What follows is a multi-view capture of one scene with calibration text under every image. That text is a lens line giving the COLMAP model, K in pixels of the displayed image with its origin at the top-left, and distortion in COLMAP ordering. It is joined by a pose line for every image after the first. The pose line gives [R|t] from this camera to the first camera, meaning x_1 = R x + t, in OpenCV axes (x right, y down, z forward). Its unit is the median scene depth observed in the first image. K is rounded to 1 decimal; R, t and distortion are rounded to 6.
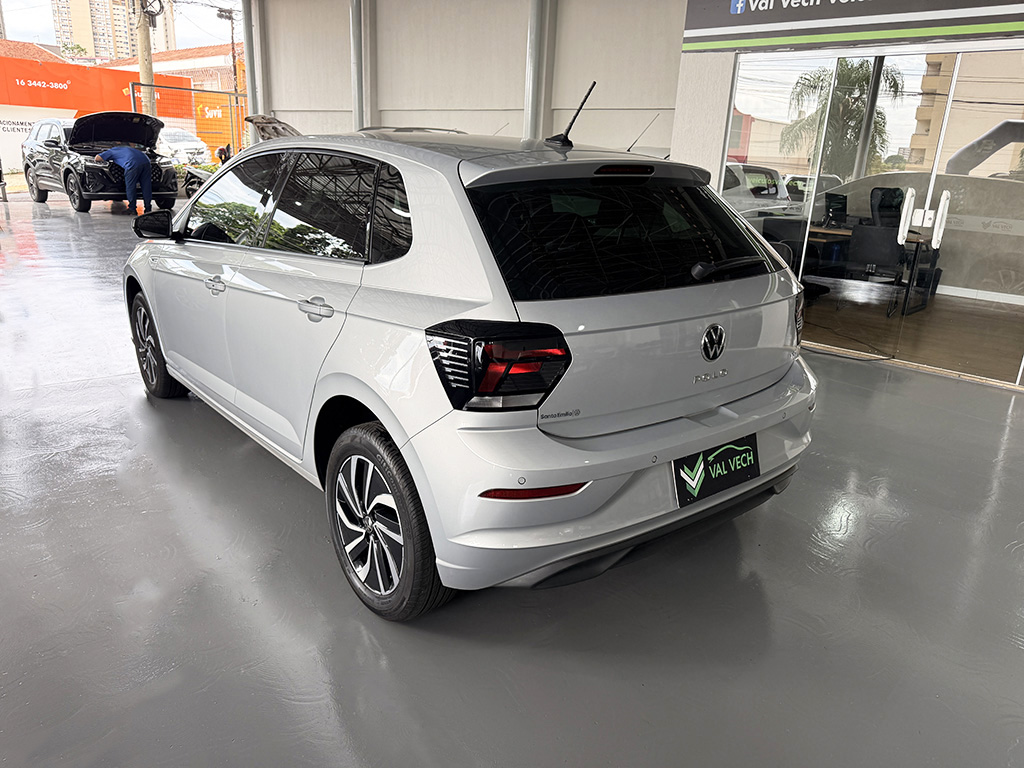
lens RADIAL K [[738.6, 0, 514.5], [0, 738.6, 386.9], [0, 0, 1]] dist [0.027177, -0.024043]
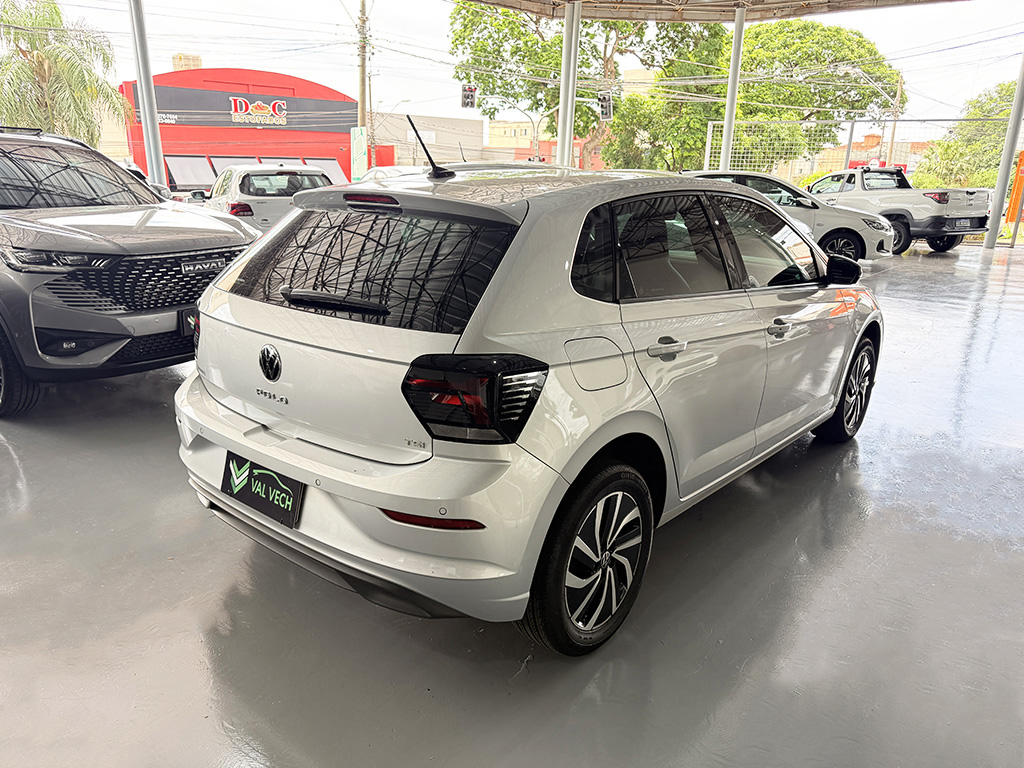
lens RADIAL K [[738.6, 0, 513.8], [0, 738.6, 384.3], [0, 0, 1]] dist [0.027177, -0.024043]
pose [[0.203250, 0.243249, -0.948430, 1.261860], [-0.306275, 0.935834, 0.174383, -0.301288], [0.929992, 0.255037, 0.264710, 1.012074]]
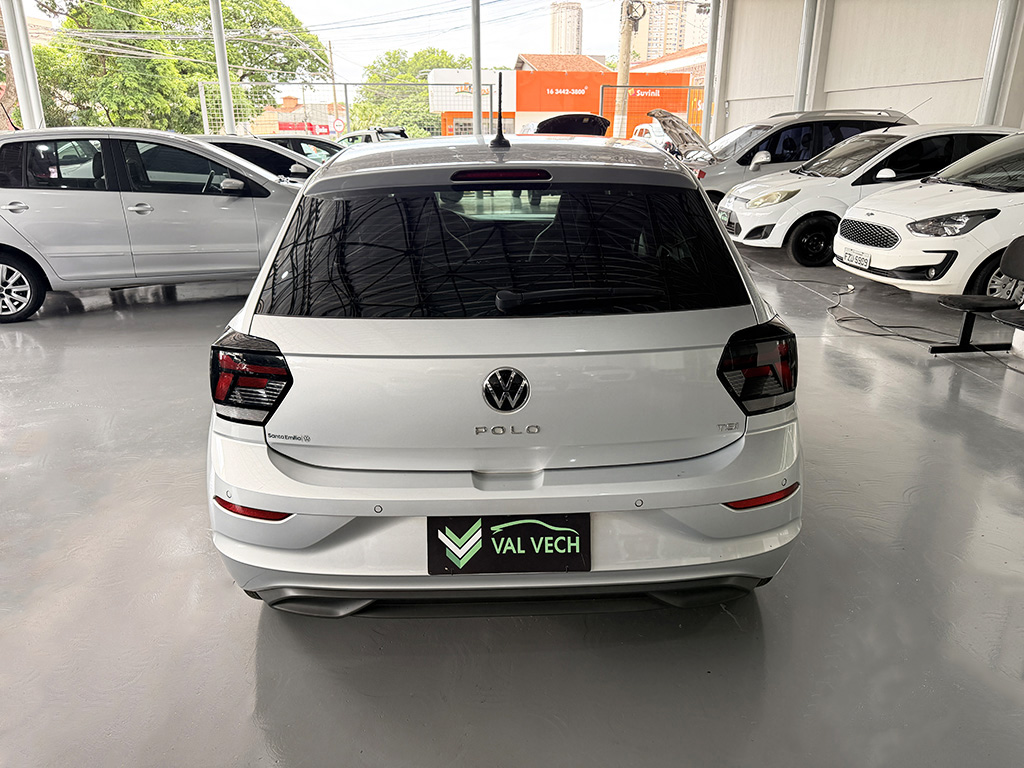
lens RADIAL K [[738.6, 0, 505.1], [0, 738.6, 384.9], [0, 0, 1]] dist [0.027177, -0.024043]
pose [[0.793759, 0.153562, -0.588528, 0.717069], [-0.146698, 0.987374, 0.059776, -0.109154], [0.590277, 0.038888, 0.806264, 0.334387]]
